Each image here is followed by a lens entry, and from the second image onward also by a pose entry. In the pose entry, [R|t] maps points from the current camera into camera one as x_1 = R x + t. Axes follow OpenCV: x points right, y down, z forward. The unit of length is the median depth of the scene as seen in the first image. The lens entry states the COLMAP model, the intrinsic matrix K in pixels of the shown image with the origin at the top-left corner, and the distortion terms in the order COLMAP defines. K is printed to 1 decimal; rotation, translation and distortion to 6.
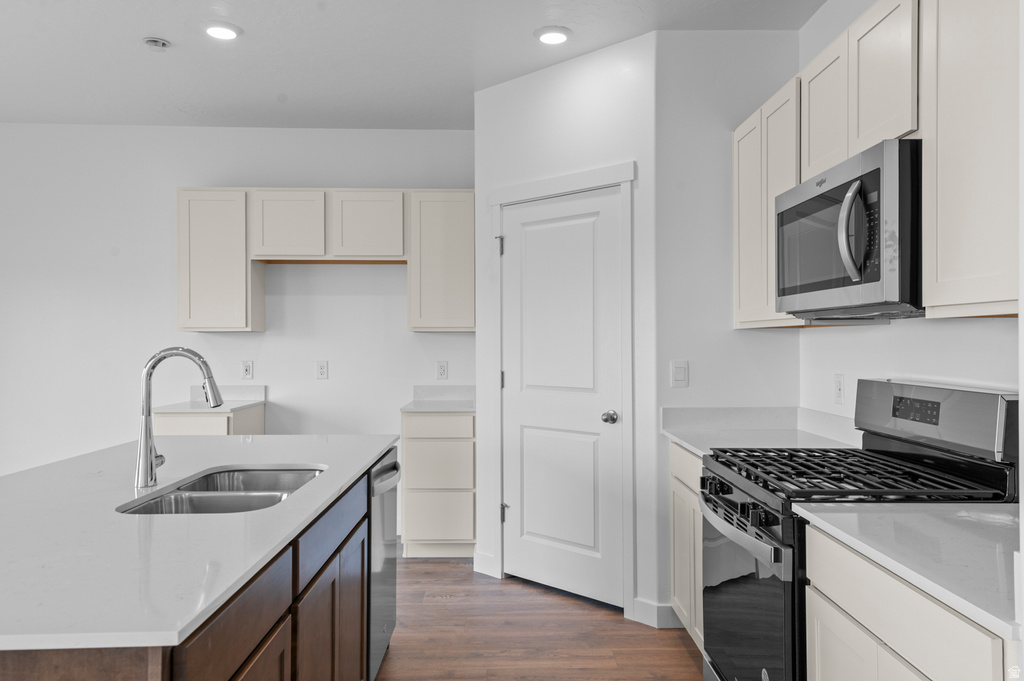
lens RADIAL K [[757.3, 0, 512.0], [0, 757.3, 340.5], [0, 0, 1]] dist [0.037014, 0.000574]
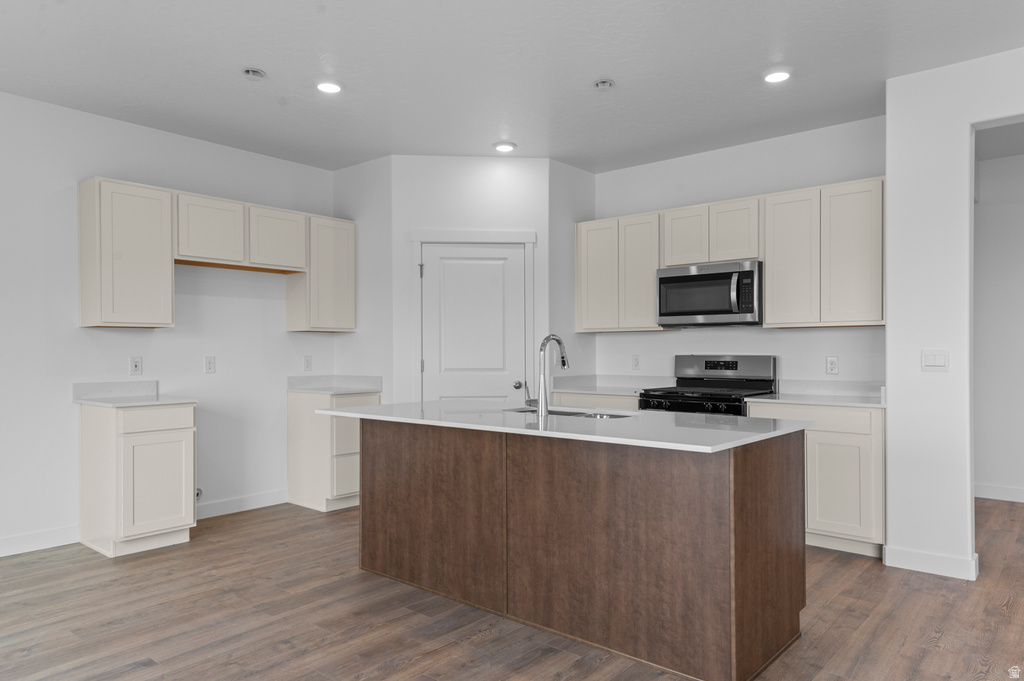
lens RADIAL K [[682.8, 0, 522.2], [0, 682.8, 348.3], [0, 0, 1]] dist [0.030931, -0.000197]
pose [[0.655644, 0.000364, 0.755070, -0.871503], [0.001641, 0.999997, -0.001907, 0.022358], [-0.755069, 0.002490, 0.655641, 0.024771]]
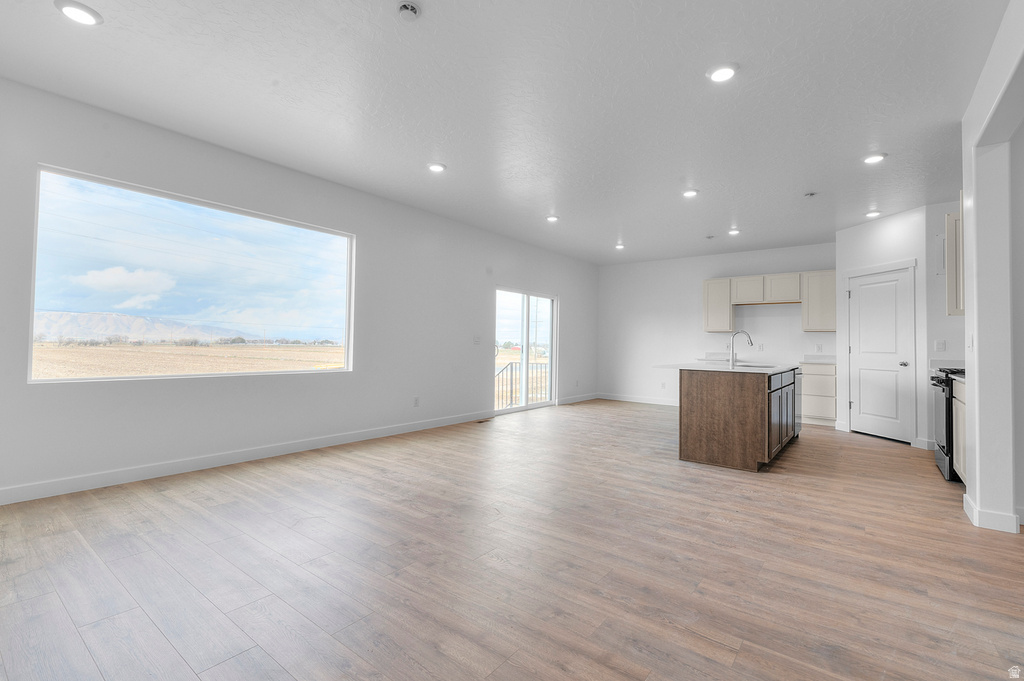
lens RADIAL K [[455.0, 0, 508.8], [0, 455.0, 332.0], [0, 0, 1]] dist [0.002420, 0.000354]
pose [[0.774851, -0.004845, -0.632125, 0.064555], [-0.016292, 0.999485, -0.027632, 0.053358], [0.631934, 0.031709, 0.774373, -0.824025]]
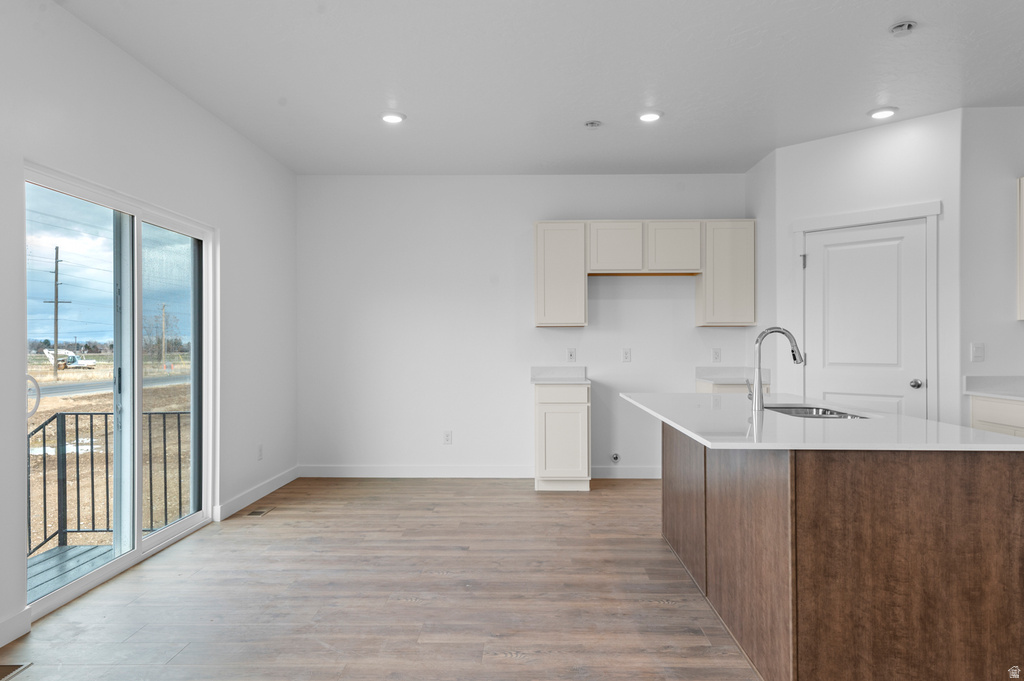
lens RADIAL K [[682.8, 0, 522.2], [0, 682.8, 348.3], [0, 0, 1]] dist [0.030931, -0.000197]
pose [[0.999676, -0.001630, -0.025403, -0.502771], [0.001790, 0.999979, 0.006285, 0.023414], [0.025392, -0.006328, 0.999658, -0.258437]]
